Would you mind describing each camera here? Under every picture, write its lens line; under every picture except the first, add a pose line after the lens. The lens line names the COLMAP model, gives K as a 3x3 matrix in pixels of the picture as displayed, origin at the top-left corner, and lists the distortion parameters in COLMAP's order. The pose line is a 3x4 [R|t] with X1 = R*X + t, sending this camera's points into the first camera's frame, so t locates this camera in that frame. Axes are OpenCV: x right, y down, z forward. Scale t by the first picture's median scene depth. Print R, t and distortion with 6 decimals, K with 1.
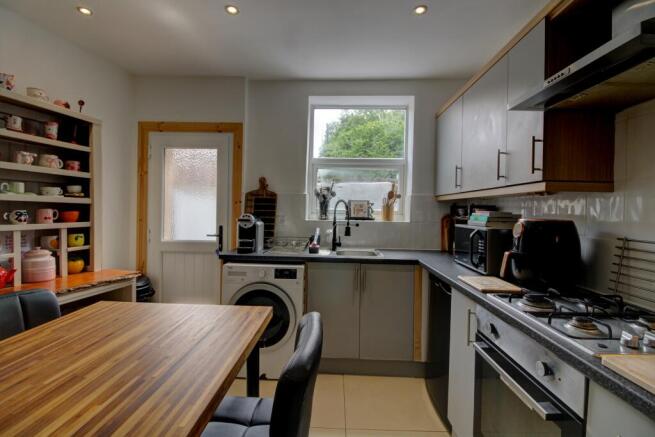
lens RADIAL K [[304.6, 0, 328.0], [0, 304.6, 211.6], [0, 0, 1]] dist [-0.000264, -0.011972]
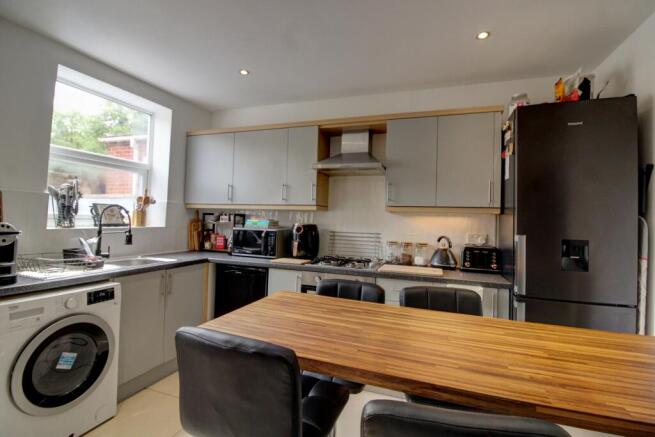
lens RADIAL K [[304.6, 0, 328.0], [0, 304.6, 211.6], [0, 0, 1]] dist [-0.000264, -0.011972]
pose [[0.309478, 0.014134, 0.950802, -0.572975], [-0.016307, 0.999821, -0.009555, -0.019066], [-0.950767, -0.012548, 0.309653, 0.135150]]
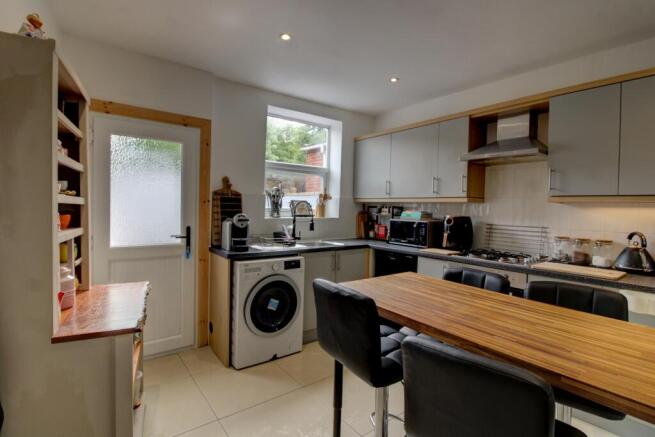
lens RADIAL K [[314.0, 0, 329.9], [0, 314.0, 210.8], [0, 0, 1]] dist [-0.000162, -0.000157]
pose [[0.776554, -0.008224, 0.629997, -0.621857], [-0.003857, 0.999834, 0.017806, -0.020502], [-0.630039, -0.016257, 0.776394, -0.024448]]
